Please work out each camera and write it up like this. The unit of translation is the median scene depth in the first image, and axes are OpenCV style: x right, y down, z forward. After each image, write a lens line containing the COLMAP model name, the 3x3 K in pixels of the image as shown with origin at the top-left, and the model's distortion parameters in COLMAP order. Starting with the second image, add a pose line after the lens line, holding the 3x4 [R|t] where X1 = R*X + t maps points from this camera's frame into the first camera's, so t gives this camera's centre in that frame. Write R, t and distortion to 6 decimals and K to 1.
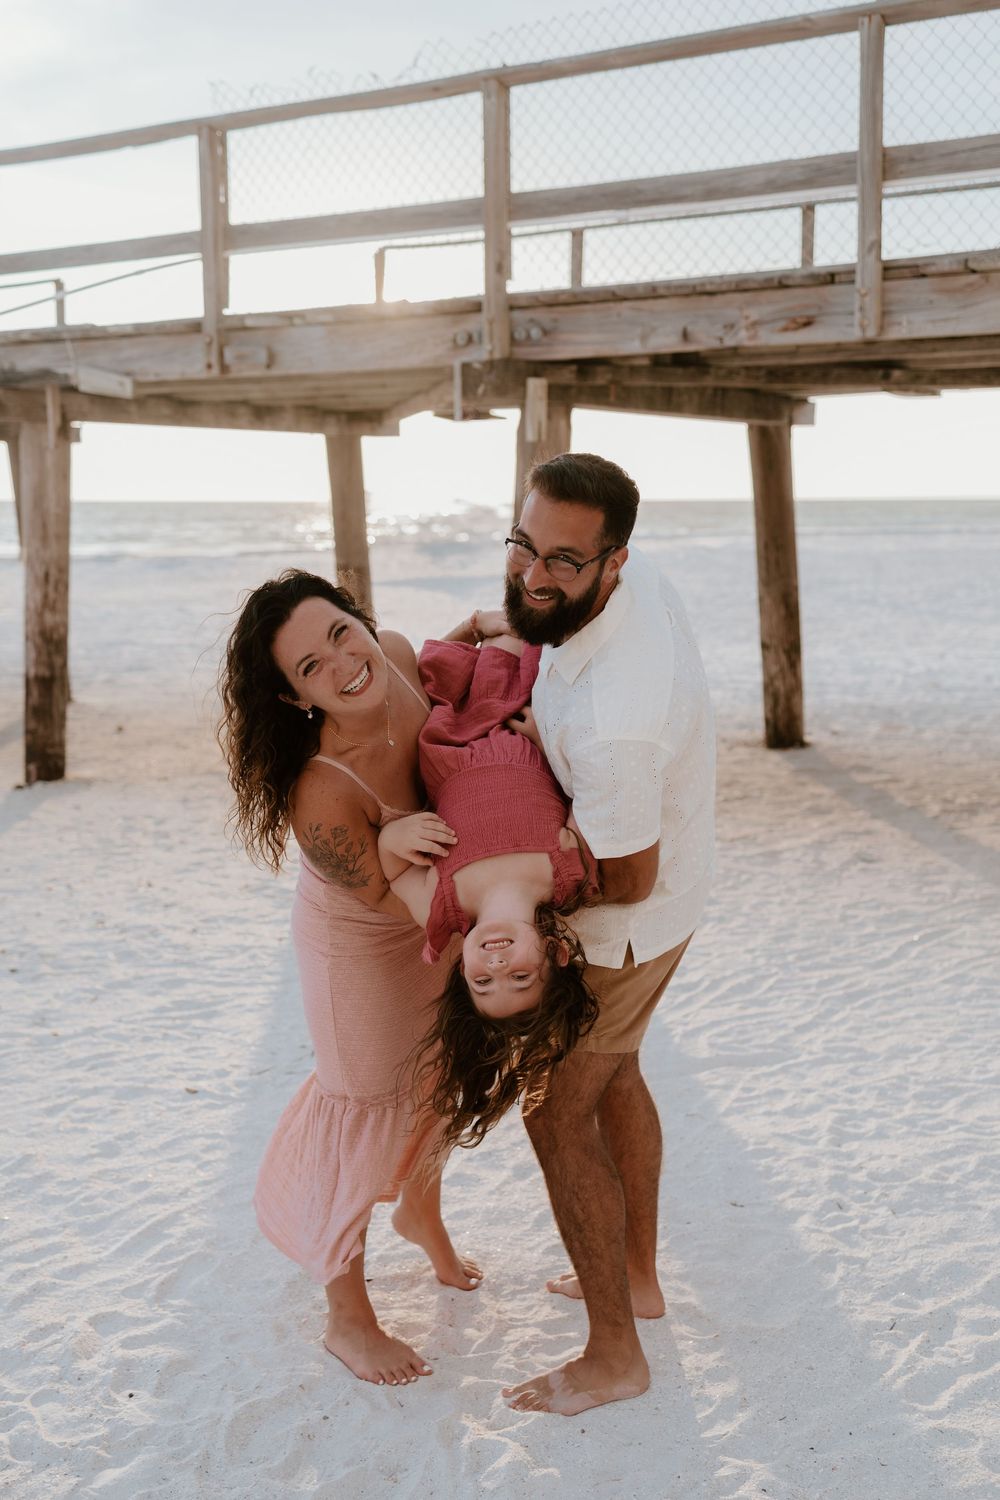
lens RADIAL K [[1544.2, 0, 500.0], [0, 1544.2, 750.0], [0, 0, 1]] dist [0.010017, 0.006656]
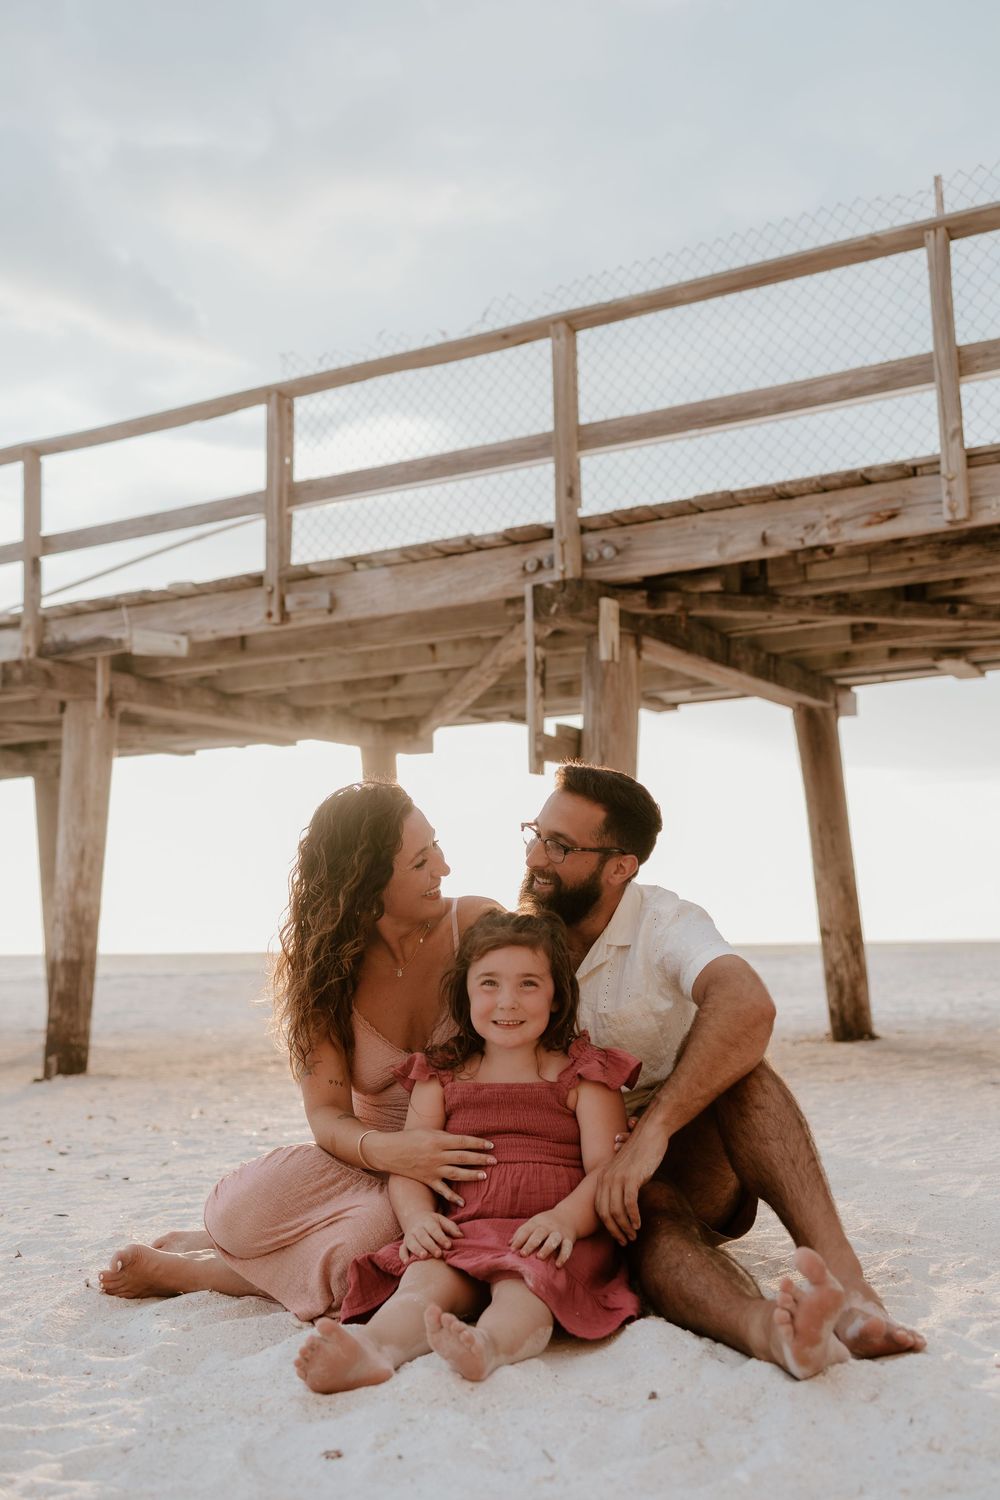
lens RADIAL K [[1527.8, 0, 500.0], [0, 1527.8, 750.0], [0, 0, 1]] dist [-0.000679, 0.110492]
pose [[0.999892, -0.009838, 0.010943, -0.056795], [0.012461, 0.961653, -0.273987, 0.117471], [-0.007828, 0.274094, 0.961671, 0.085417]]
